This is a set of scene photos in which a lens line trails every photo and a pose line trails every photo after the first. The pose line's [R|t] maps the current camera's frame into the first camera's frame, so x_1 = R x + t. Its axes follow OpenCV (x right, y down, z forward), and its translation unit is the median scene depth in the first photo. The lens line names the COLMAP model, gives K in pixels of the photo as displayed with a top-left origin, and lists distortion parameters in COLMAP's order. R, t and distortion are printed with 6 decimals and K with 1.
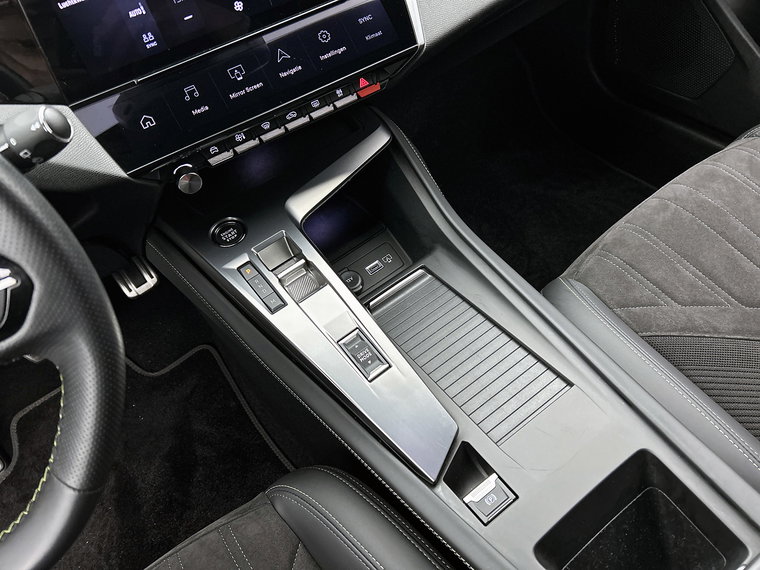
lens RADIAL K [[577.6, 0, 380.0], [0, 577.6, 285.0], [0, 0, 1]] dist [0.020090, -0.005287]
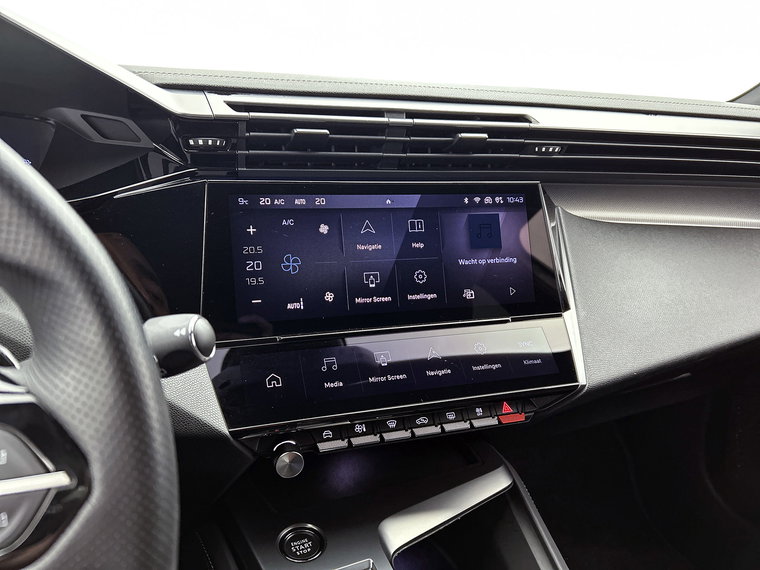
lens RADIAL K [[587.2, 0, 380.0], [0, 587.2, 285.0], [0, 0, 1]] dist [0.012705, -0.006139]
pose [[0.965175, 0.218757, -0.143468, -0.131981], [-0.261595, 0.802209, -0.536683, 0.029469], [-0.002312, 0.555523, 0.831498, 0.163290]]
